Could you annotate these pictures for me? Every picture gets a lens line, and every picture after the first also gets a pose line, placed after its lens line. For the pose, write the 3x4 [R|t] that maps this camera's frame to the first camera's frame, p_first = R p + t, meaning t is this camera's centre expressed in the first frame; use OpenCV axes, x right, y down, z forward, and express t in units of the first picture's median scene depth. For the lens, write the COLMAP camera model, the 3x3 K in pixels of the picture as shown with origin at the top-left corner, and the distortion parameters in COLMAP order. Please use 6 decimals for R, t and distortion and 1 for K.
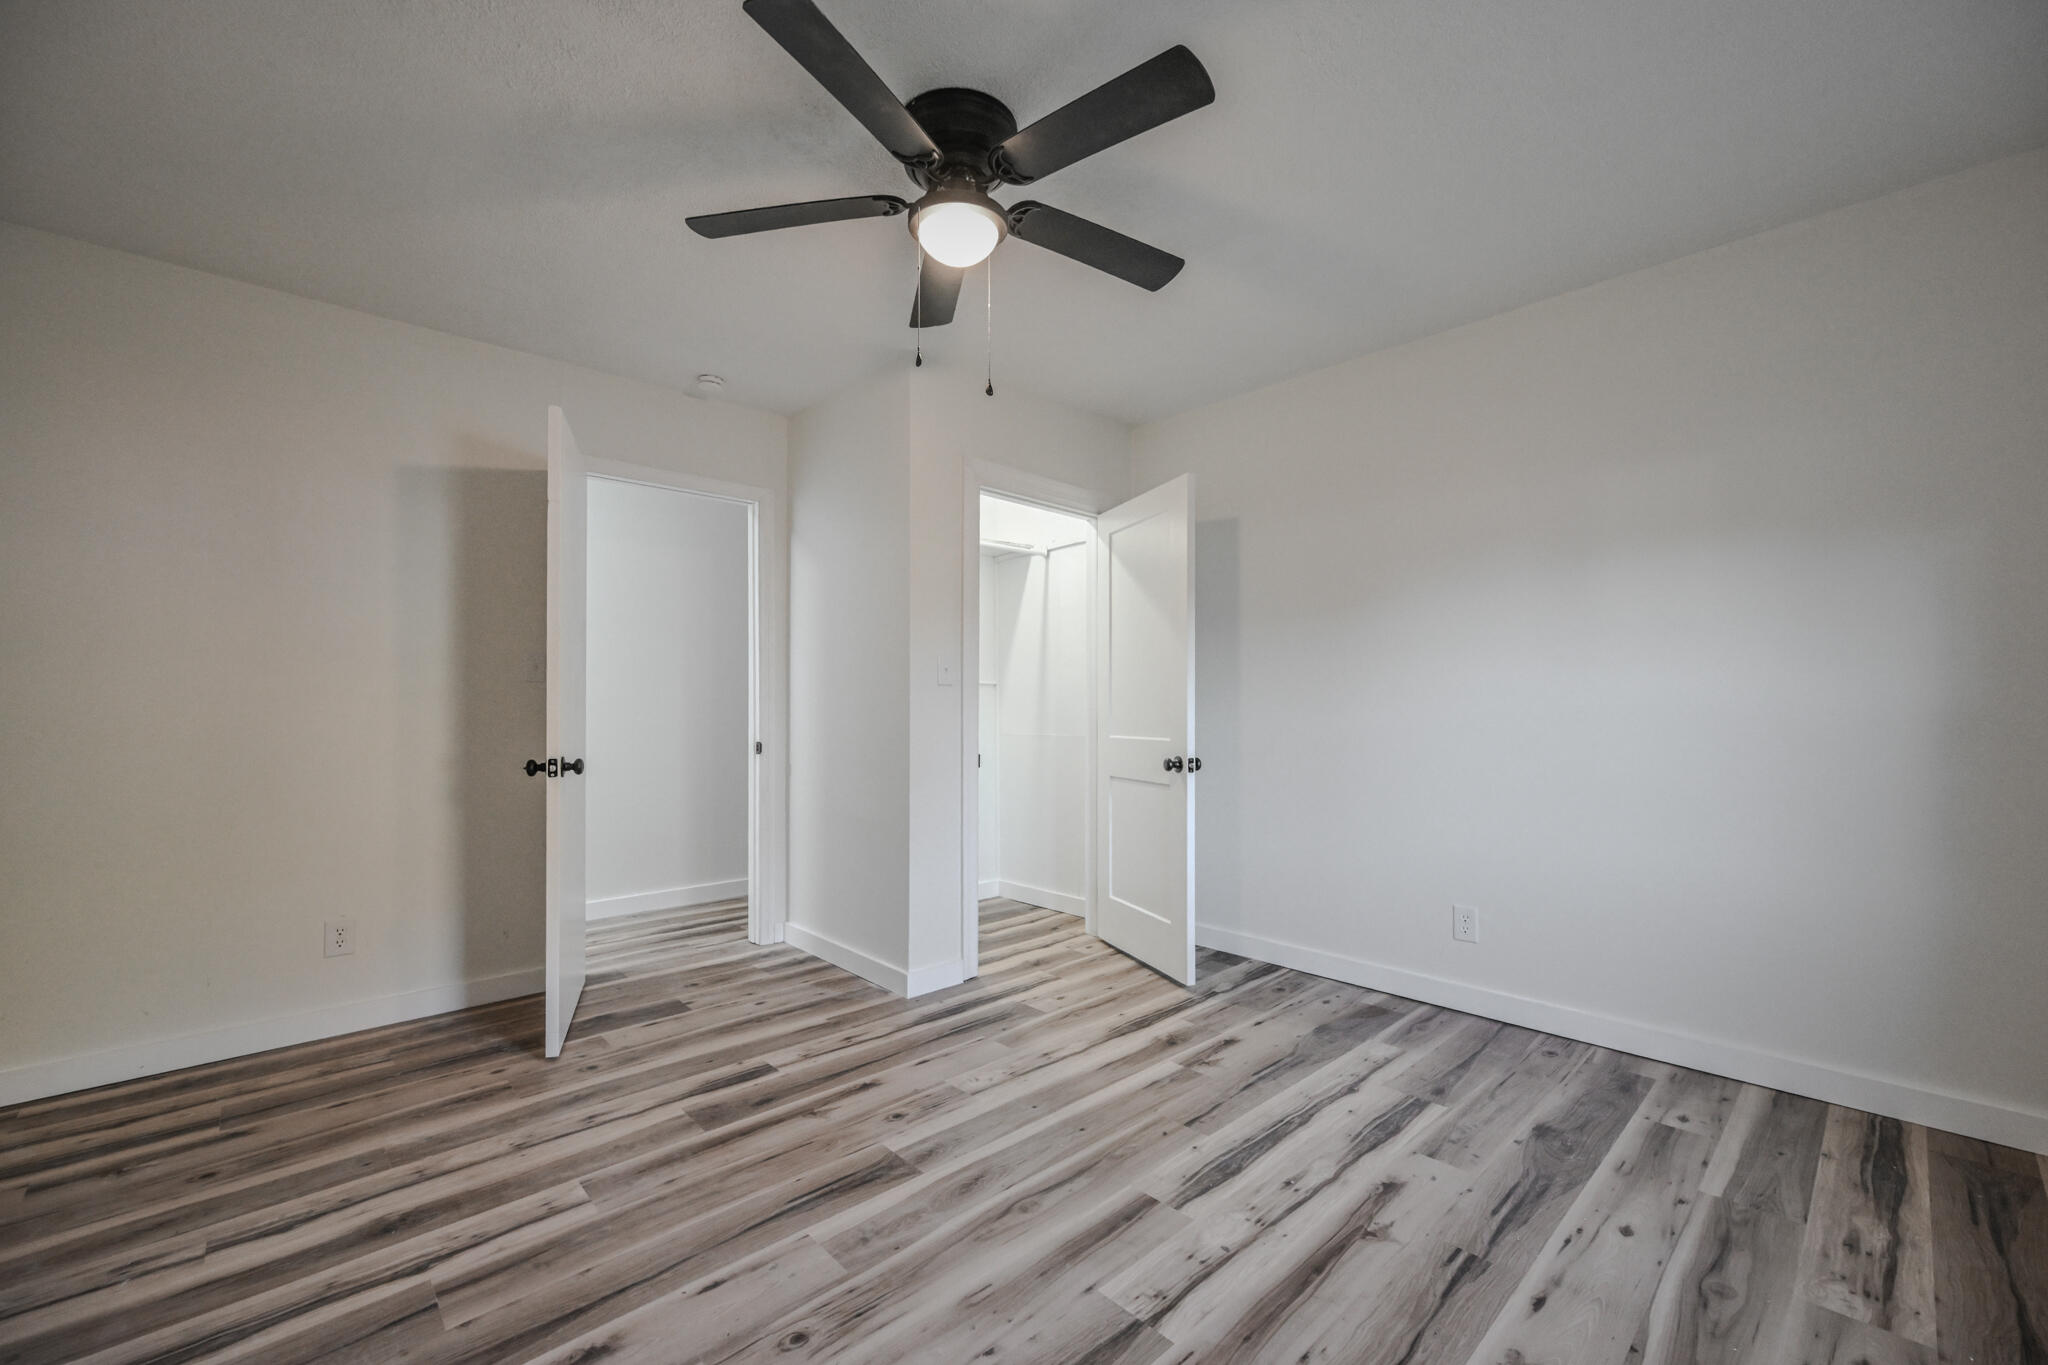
lens RADIAL K [[794.2, 0, 1033.8], [0, 794.2, 681.4], [0, 0, 1]] dist [0.002557, 0.000483]
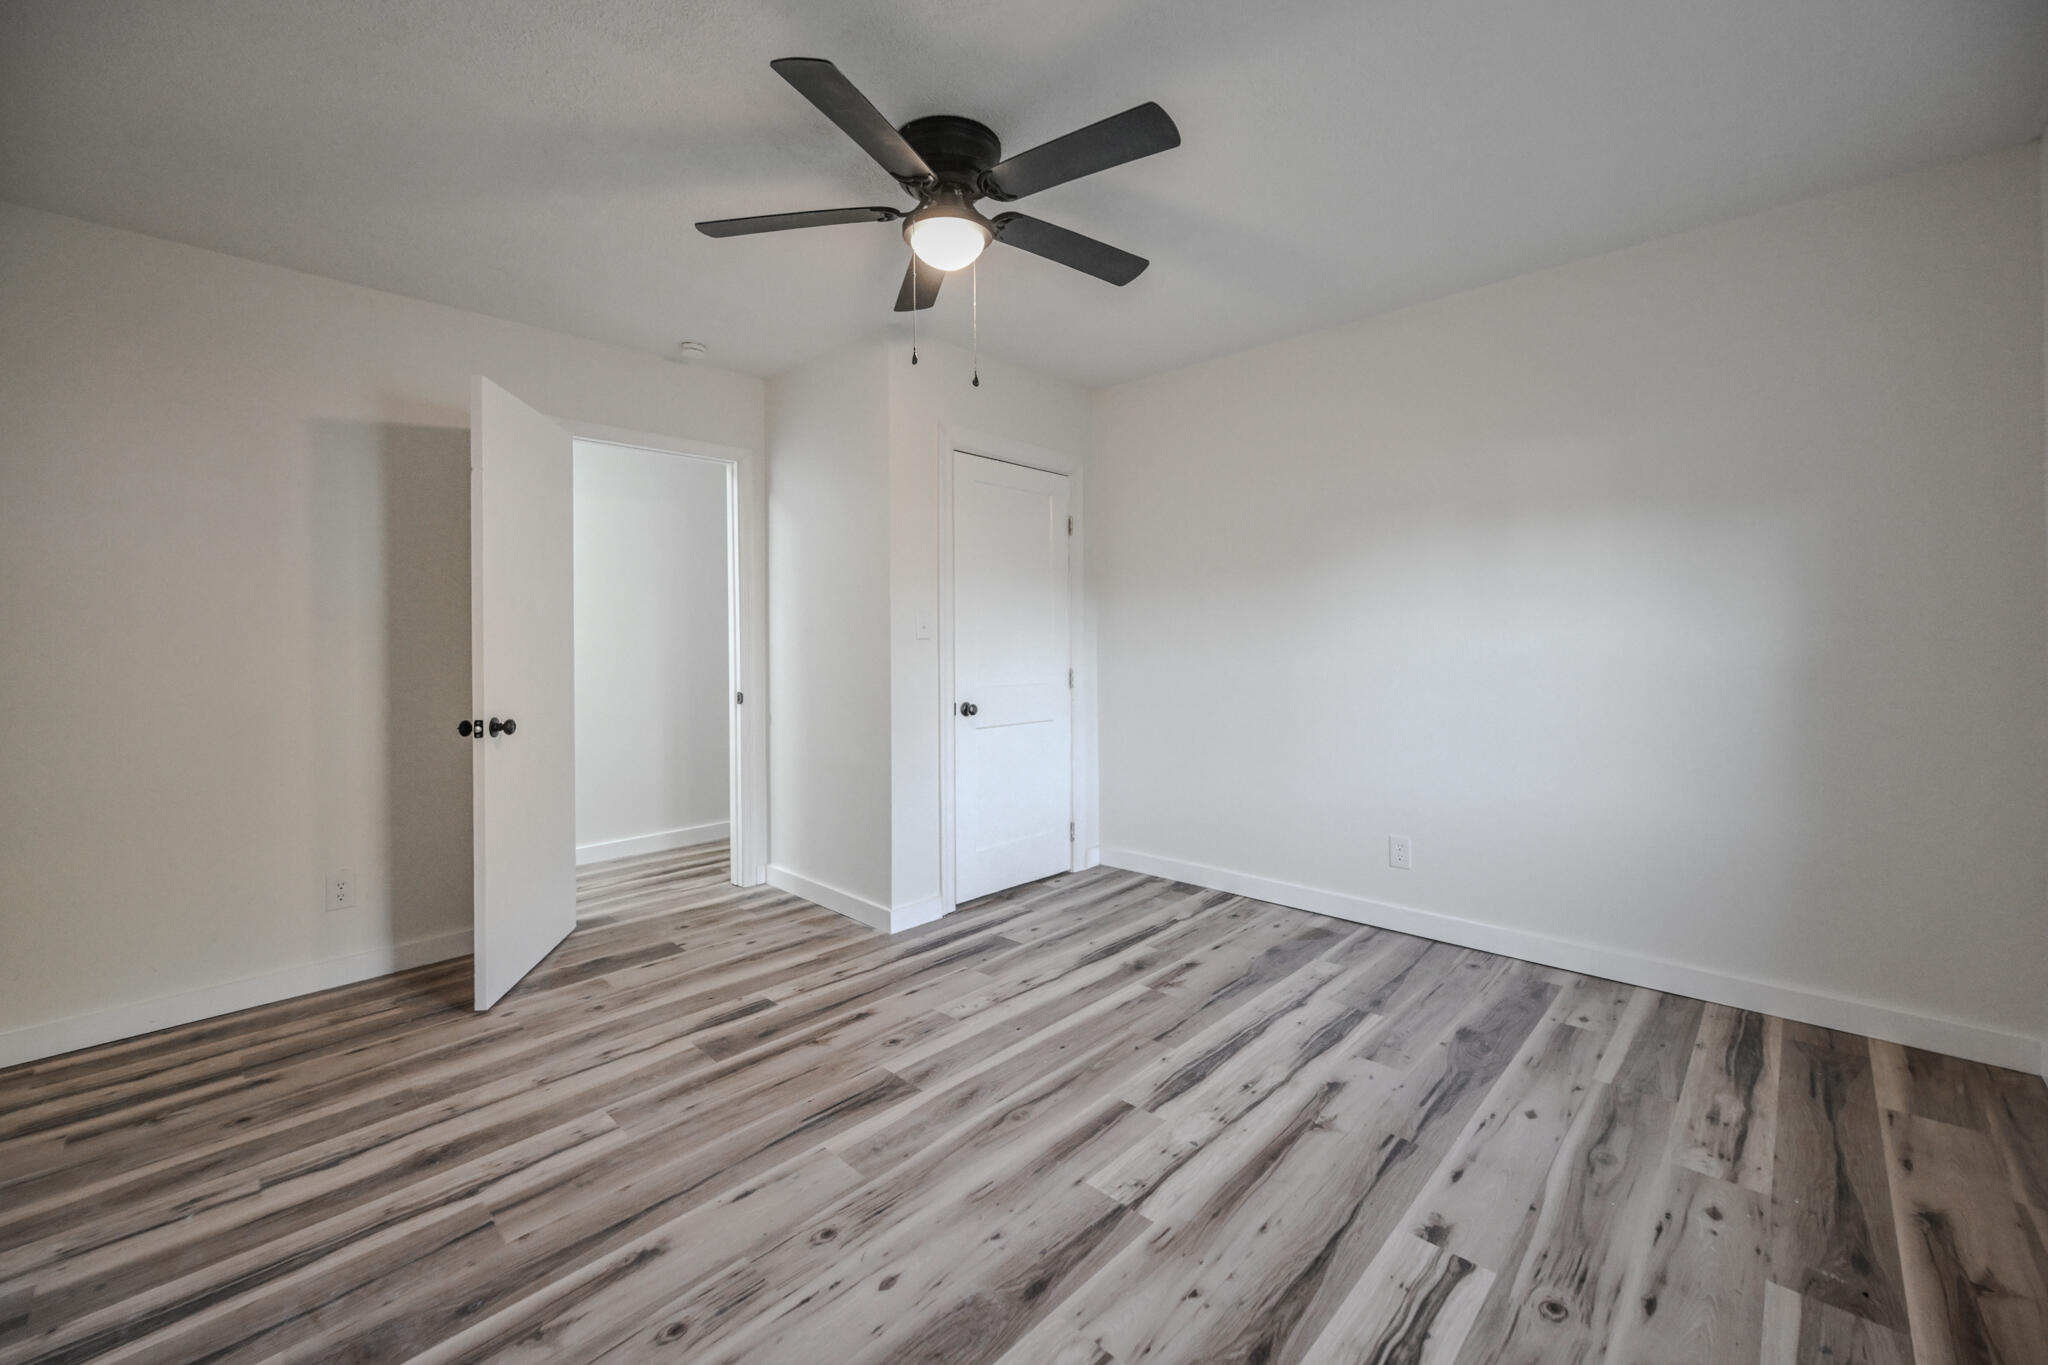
lens RADIAL K [[800.1, 0, 1025.2], [0, 800.1, 616.2], [0, 0, 1]] dist [0.003831, 0.000223]
pose [[0.998490, -0.007374, 0.054444, -0.052582], [0.007014, 0.999952, 0.006806, -0.050753], [-0.054492, -0.006414, 0.998494, -0.120962]]
